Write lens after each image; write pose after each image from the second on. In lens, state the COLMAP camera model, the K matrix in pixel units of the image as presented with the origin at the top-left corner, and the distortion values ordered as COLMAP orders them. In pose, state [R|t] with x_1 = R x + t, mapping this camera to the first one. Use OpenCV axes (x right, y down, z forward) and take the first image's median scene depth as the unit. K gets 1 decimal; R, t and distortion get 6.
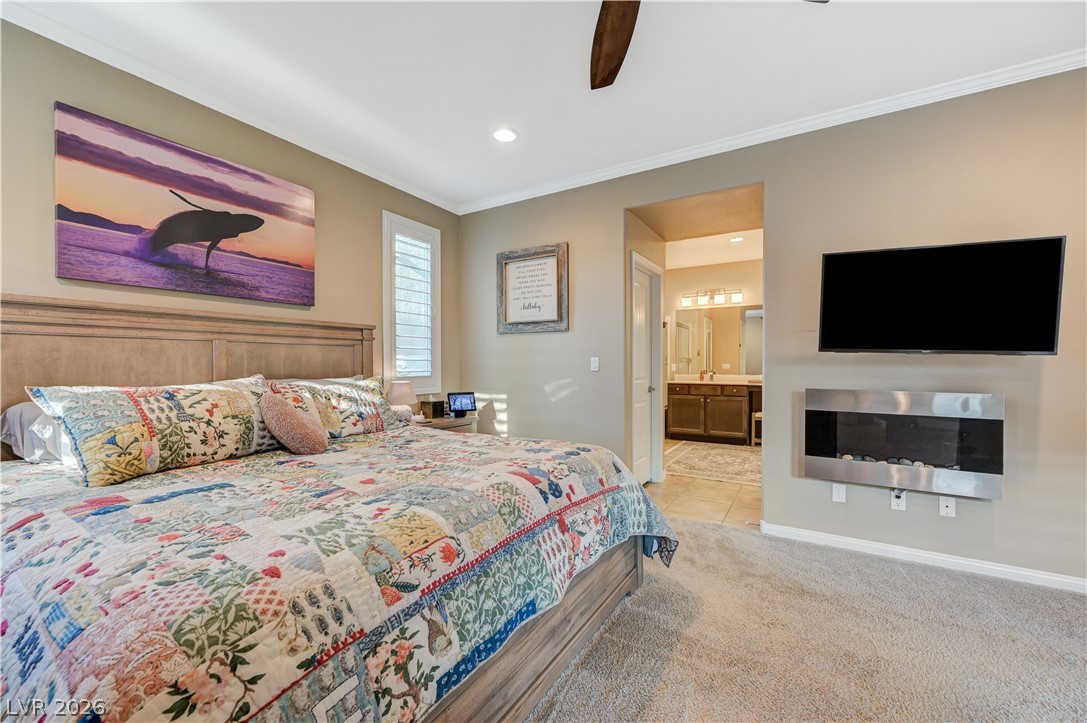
lens RADIAL K [[430.6, 0, 552.4], [0, 430.6, 364.0], [0, 0, 1]] dist [-0.000656, 0.000598]
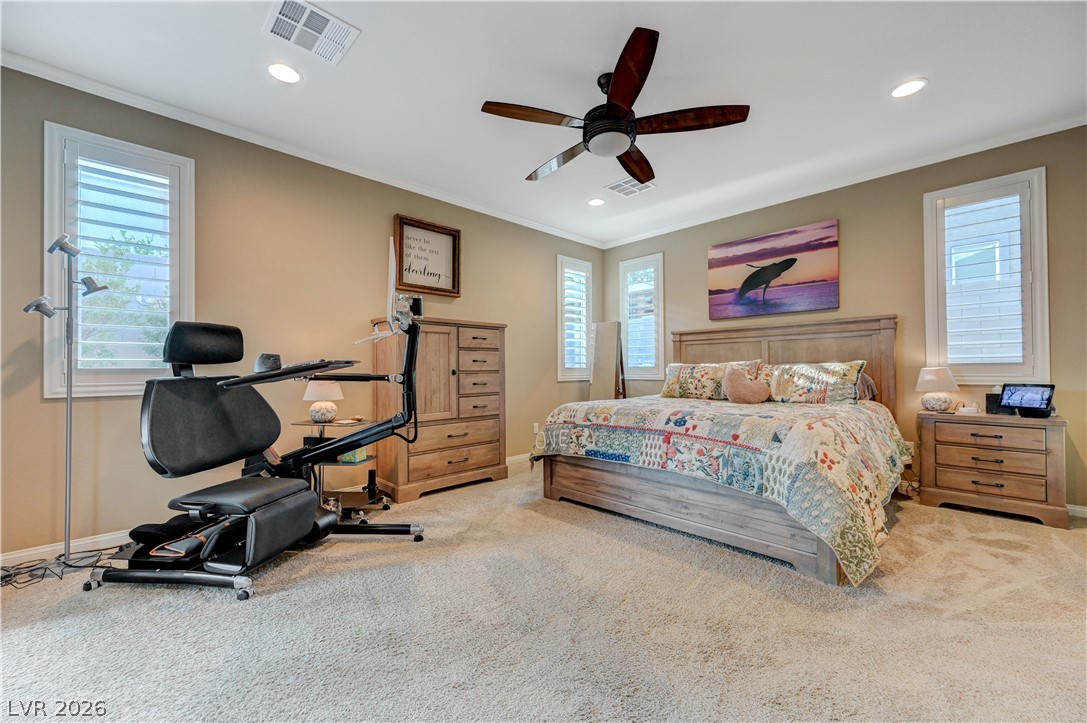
lens RADIAL K [[430.6, 0, 548.0], [0, 430.6, 364.8], [0, 0, 1]] dist [-0.000656, 0.000598]
pose [[-0.264738, -0.010137, -0.964267, 1.385397], [0.005991, 0.999908, -0.012156, 0.071231], [0.964302, -0.008995, -0.264653, 0.759722]]
